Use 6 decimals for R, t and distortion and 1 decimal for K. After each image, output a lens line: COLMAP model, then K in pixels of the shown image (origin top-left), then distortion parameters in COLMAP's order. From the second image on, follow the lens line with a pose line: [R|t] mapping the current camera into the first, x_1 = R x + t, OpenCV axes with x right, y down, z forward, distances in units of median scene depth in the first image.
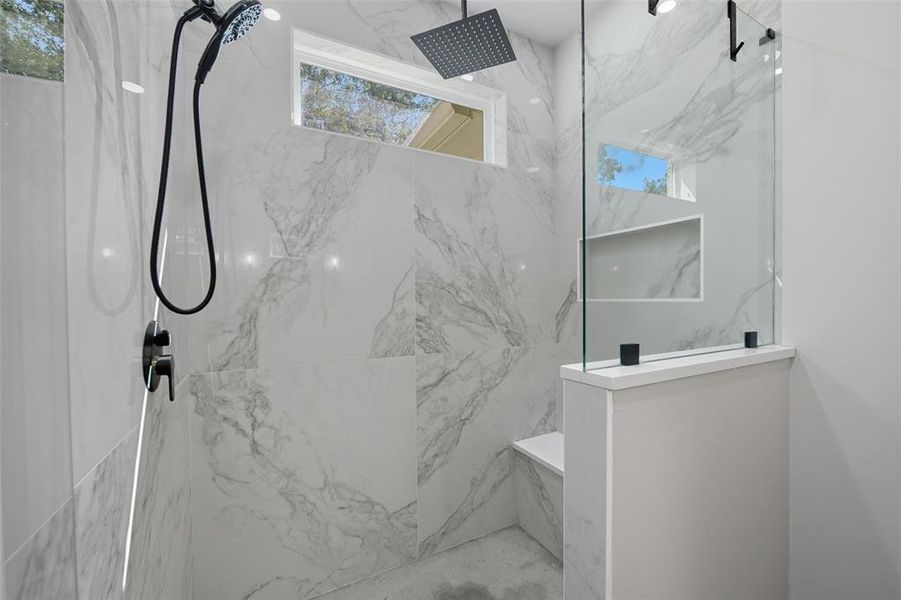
lens RADIAL K [[360.6, 0, 453.6], [0, 360.6, 307.1], [0, 0, 1]] dist [-0.008517, -0.000166]
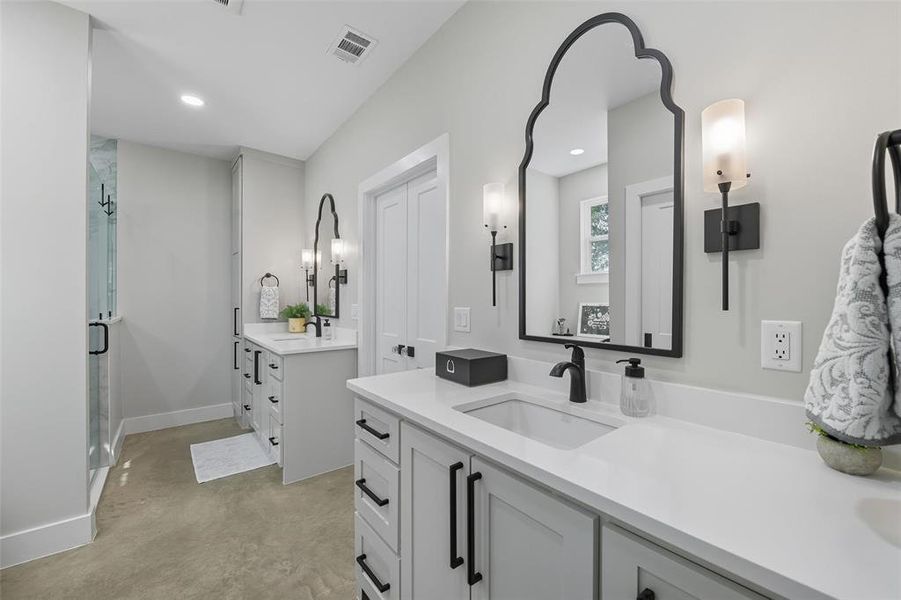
lens RADIAL K [[360.6, 0, 452.3], [0, 360.6, 301.3], [0, 0, 1]] dist [-0.008517, -0.000166]
pose [[-0.198936, 0.006430, 0.979991, -1.519683], [0.015954, 0.999867, -0.003322, 0.030358], [-0.979883, 0.014974, -0.199012, -0.652191]]
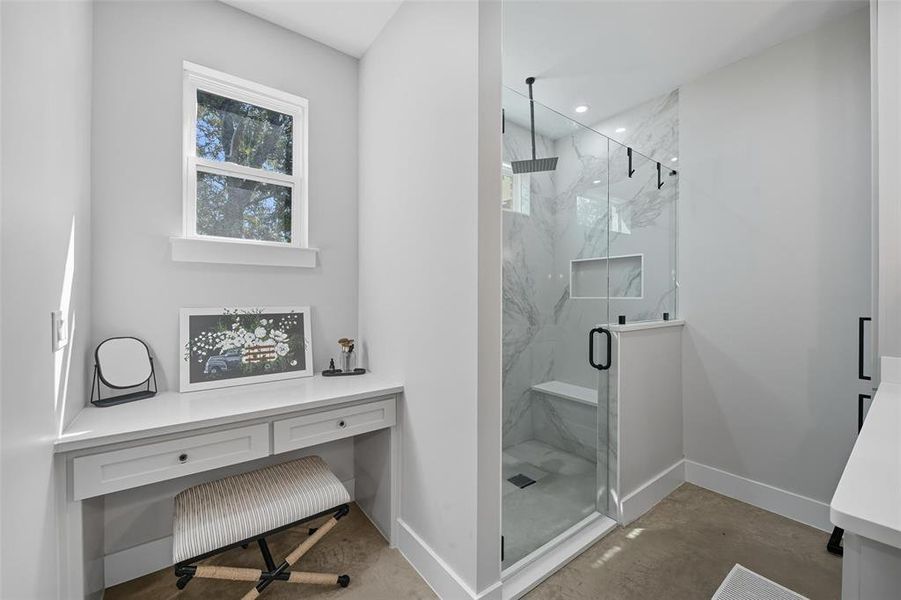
lens RADIAL K [[360.6, 0, 449.3], [0, 360.6, 300.6], [0, 0, 1]] dist [-0.008517, -0.000166]
pose [[0.986347, 0.007026, 0.164529, -0.497849], [-0.005045, 0.999910, -0.012460, 0.018845], [-0.164601, 0.011460, 0.986294, -0.562847]]
